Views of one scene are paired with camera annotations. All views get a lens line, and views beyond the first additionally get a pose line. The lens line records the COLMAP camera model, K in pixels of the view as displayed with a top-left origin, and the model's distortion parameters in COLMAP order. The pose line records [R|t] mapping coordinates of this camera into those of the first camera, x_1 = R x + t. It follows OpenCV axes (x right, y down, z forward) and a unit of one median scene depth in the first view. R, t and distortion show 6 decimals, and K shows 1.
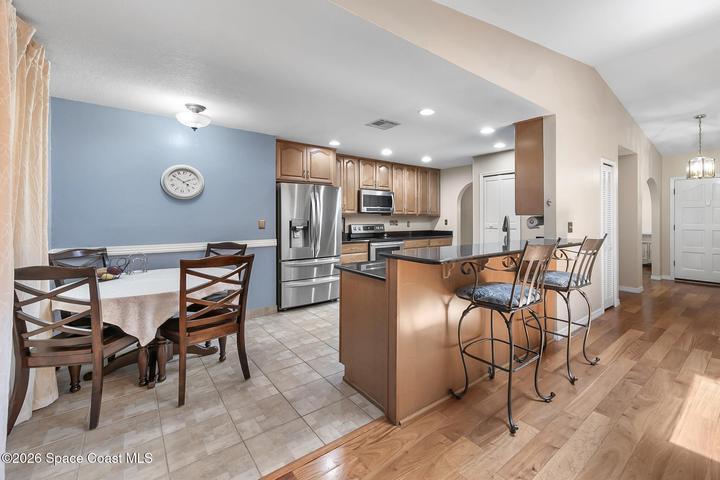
lens RADIAL K [[317.3, 0, 383.1], [0, 317.3, 217.0], [0, 0, 1]] dist [-0.001426, -0.000197]
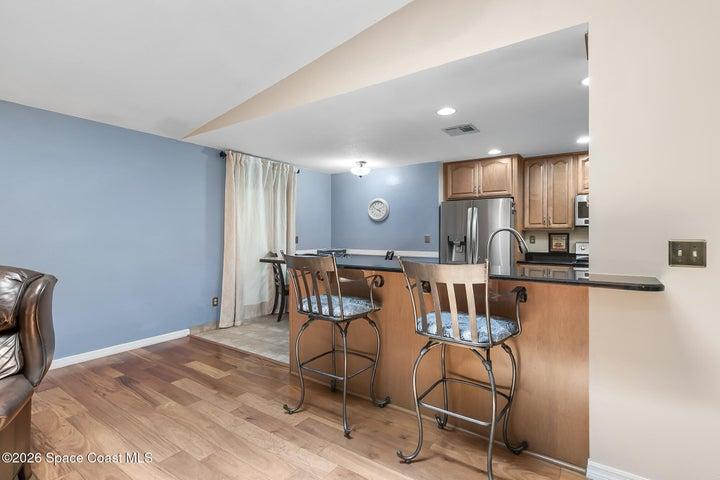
lens RADIAL K [[333.9, 0, 357.0], [0, 333.9, 231.7], [0, 0, 1]] dist [-0.002884, -0.000318]
pose [[0.278711, -0.005751, -0.960358, 0.702448], [-0.000664, 0.999981, -0.006181, 0.003453], [0.960375, 0.002361, 0.278701, 0.371558]]
